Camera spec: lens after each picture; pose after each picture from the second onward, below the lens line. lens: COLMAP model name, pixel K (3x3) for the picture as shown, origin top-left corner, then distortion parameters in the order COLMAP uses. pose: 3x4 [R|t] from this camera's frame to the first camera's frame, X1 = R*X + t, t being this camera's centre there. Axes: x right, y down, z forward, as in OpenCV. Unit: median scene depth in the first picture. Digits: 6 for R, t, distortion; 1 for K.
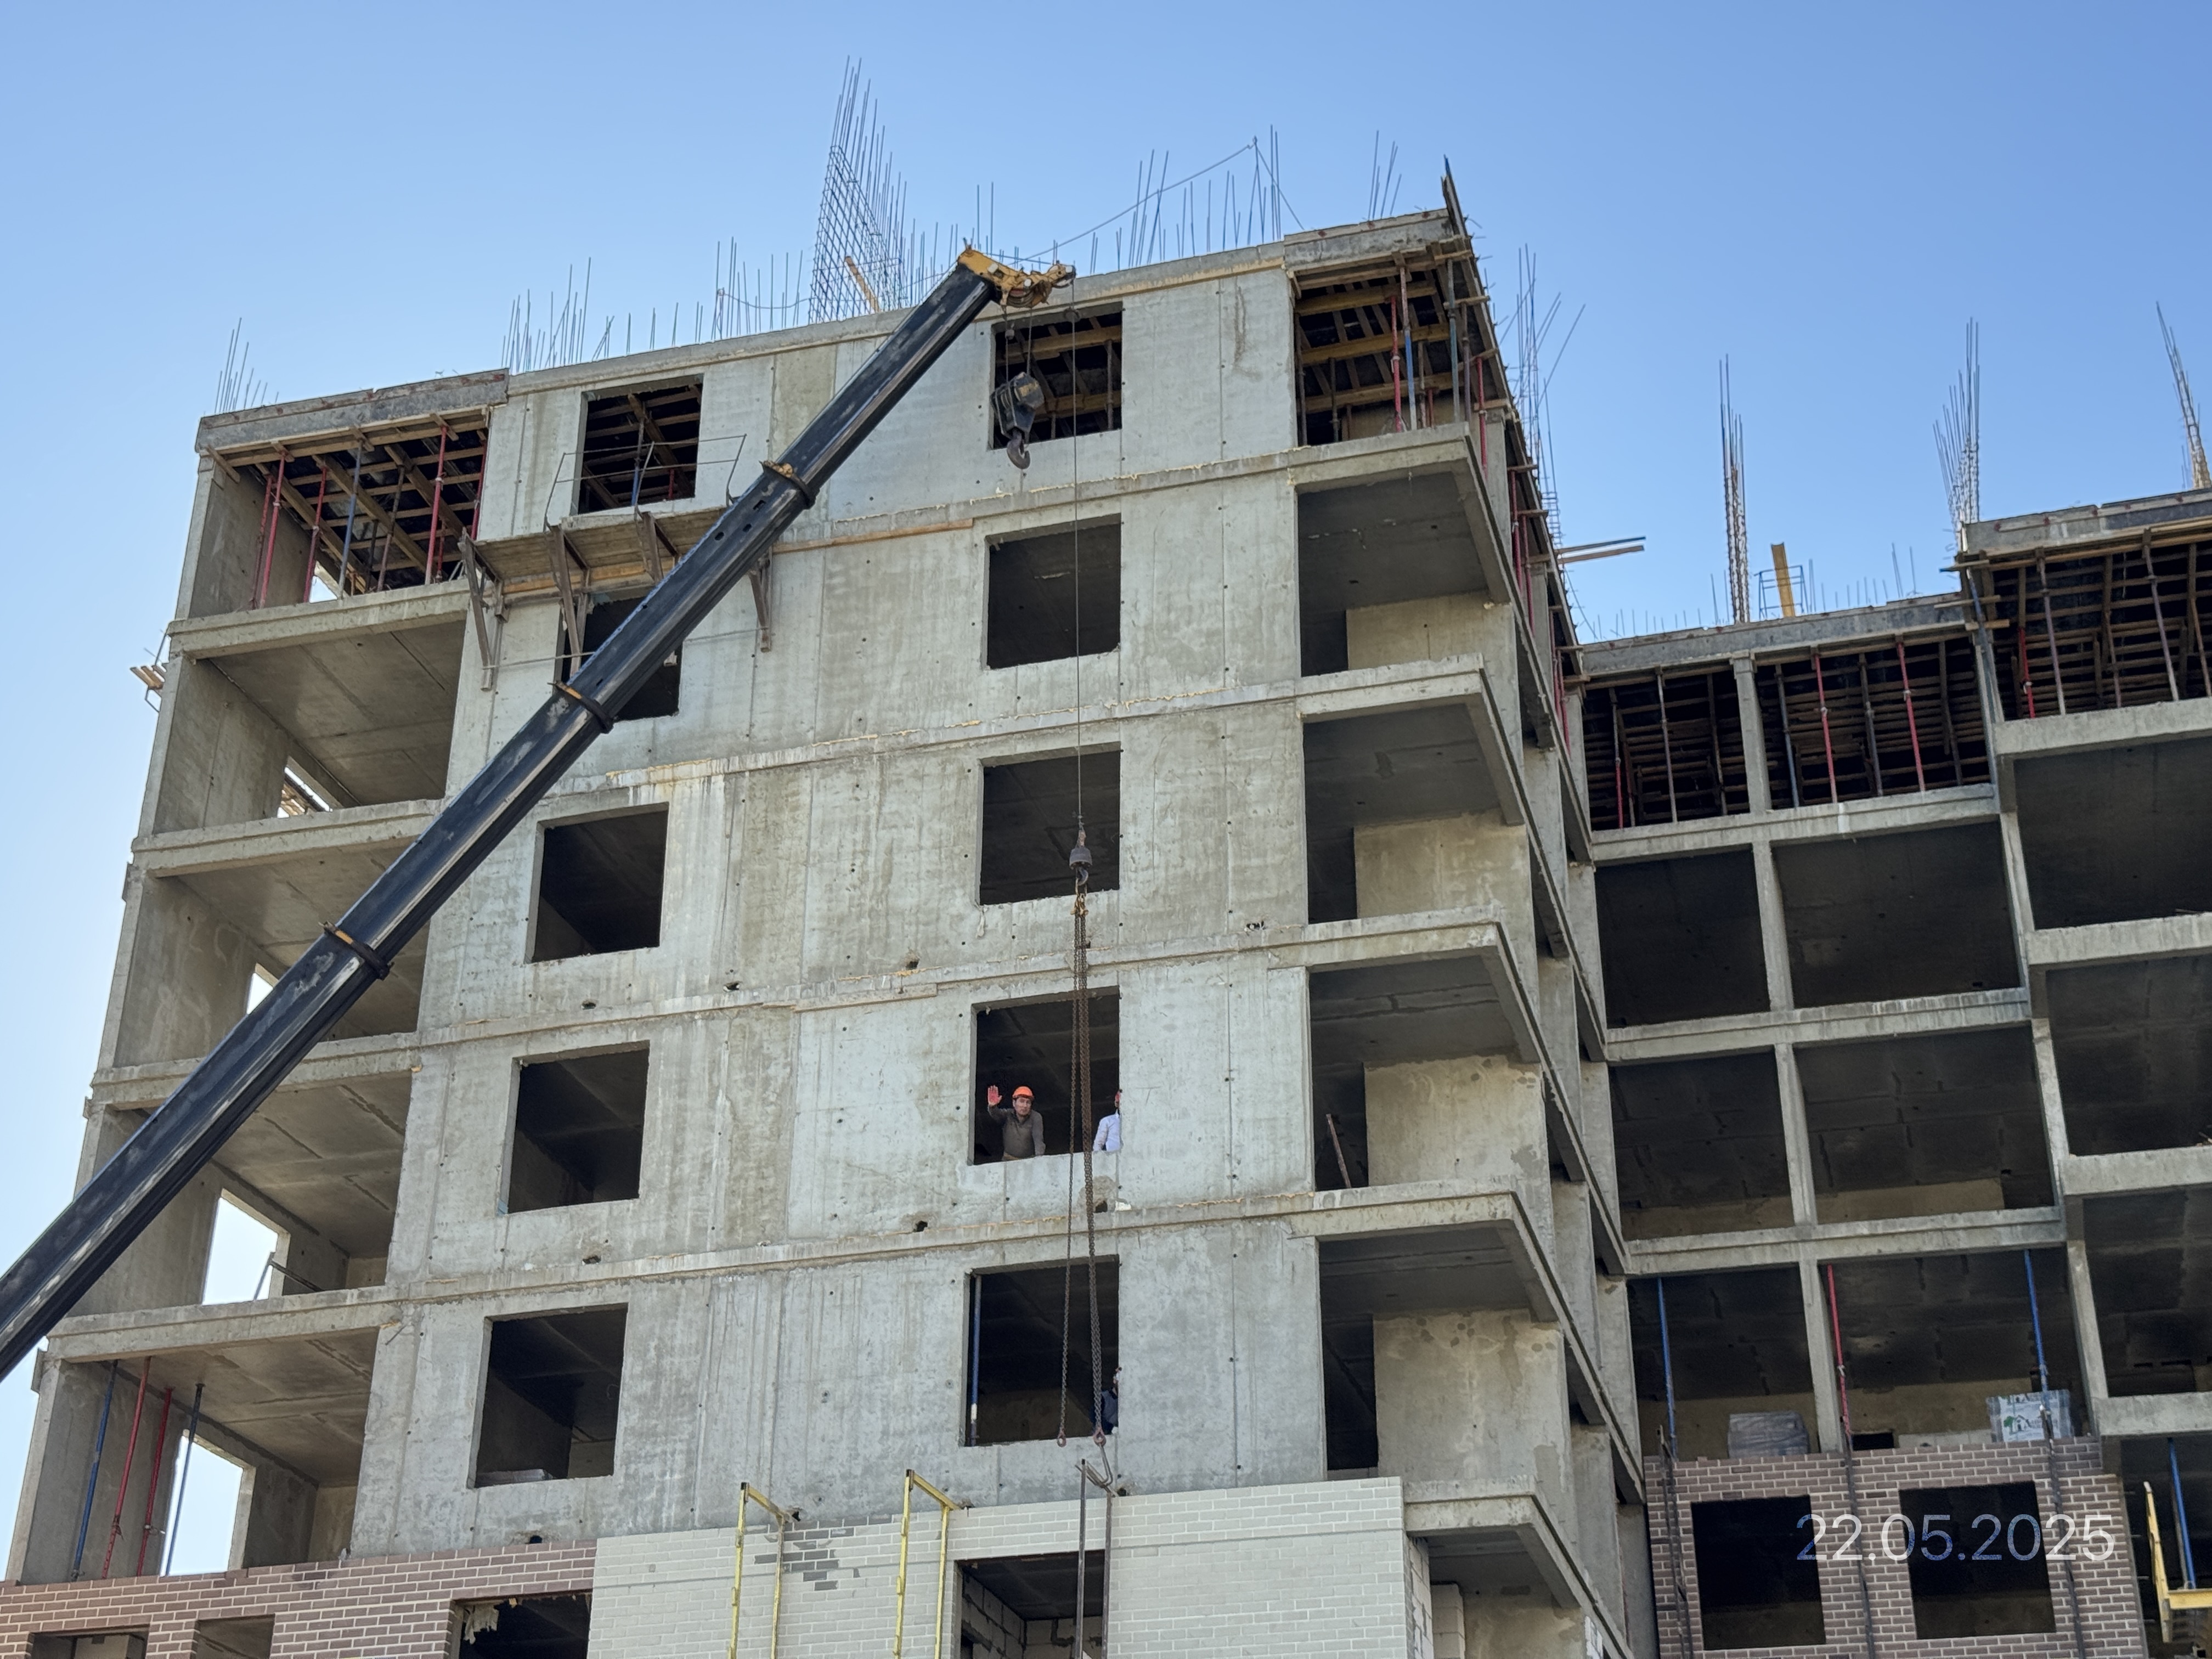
lens RADIAL K [[3091.4, 0, 1104.1], [0, 3091.4, 839.8], [0, 0, 1]] dist [0.181222, -0.350486]
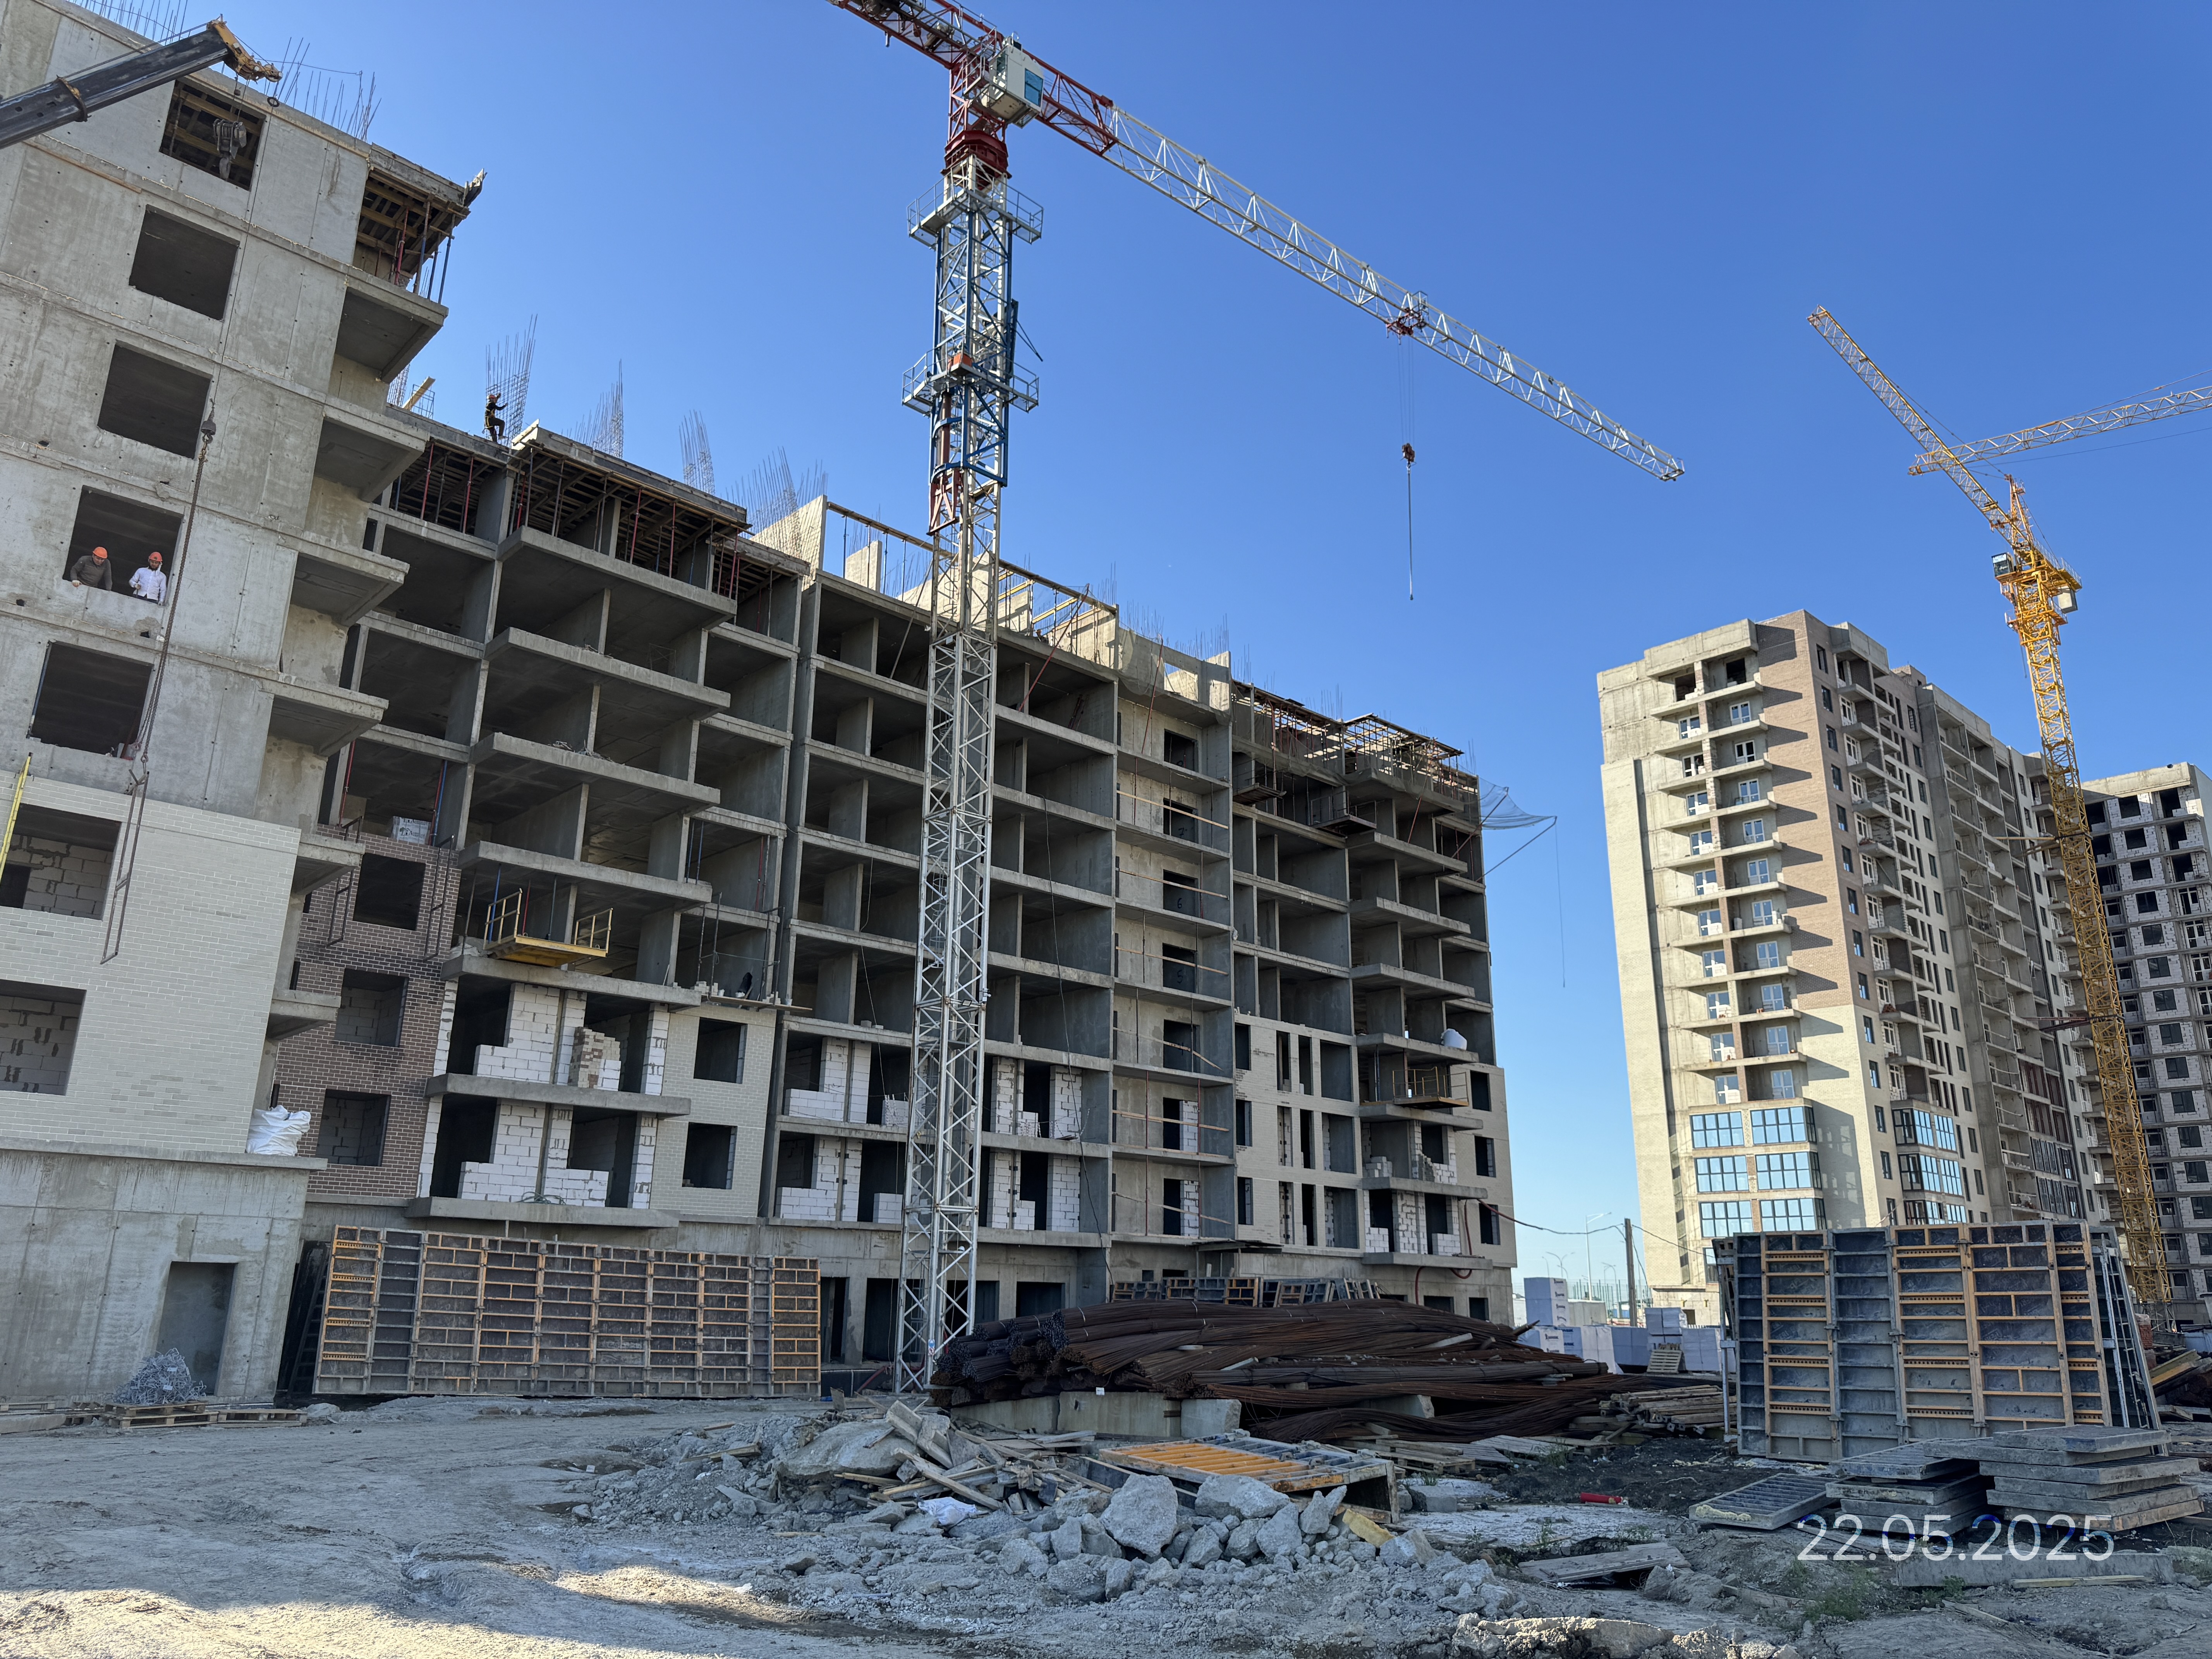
lens RADIAL K [[1546.7, 0, 1117.2], [0, 1546.7, 831.9], [0, 0, 1]] dist [0.114007, -0.185570]
pose [[0.507192, 0.251029, 0.824464, -0.399359], [-0.413006, 0.910434, -0.023133, 0.012215], [-0.756427, -0.328776, 0.565442, 0.034101]]
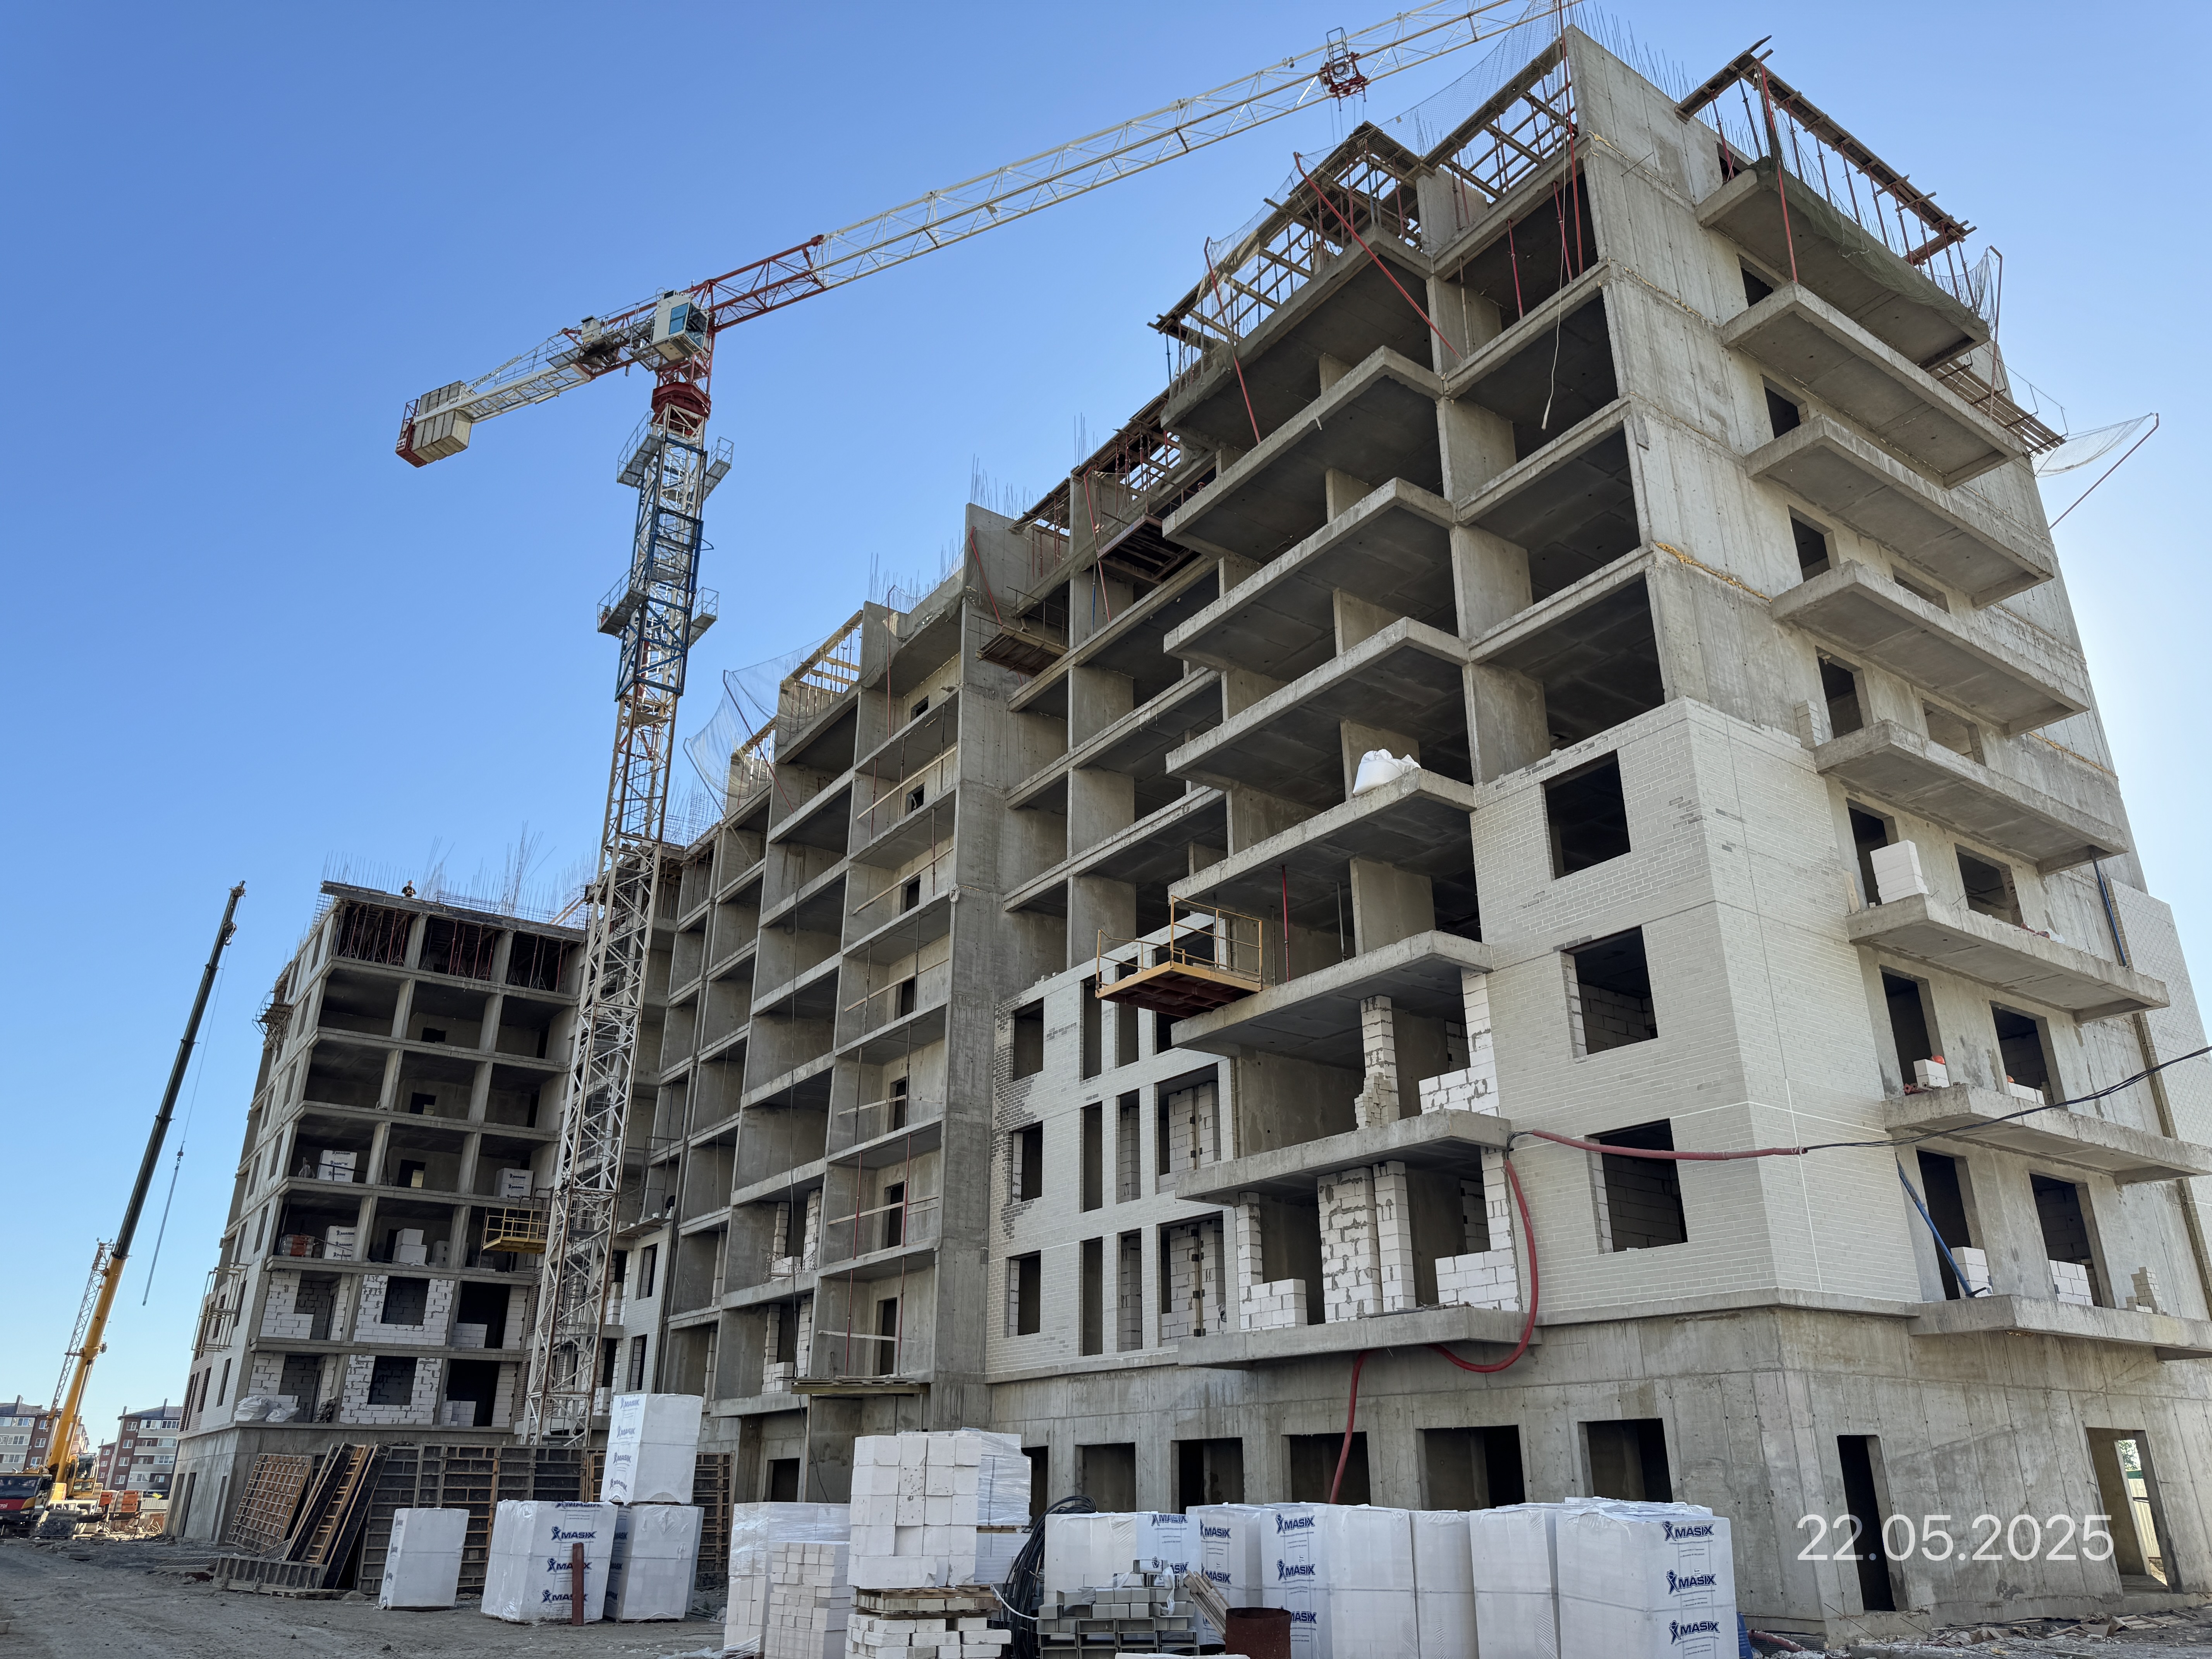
lens RADIAL K [[1559.6, 0, 1120.0], [0, 1559.6, 830.6], [0, 0, 1]] dist [0.064745, -0.108758]
pose [[0.779962, -0.254386, -0.571793, 1.972545], [0.303033, 0.952921, -0.010590, 0.027714], [0.547568, -0.165013, 0.820329, 0.009252]]
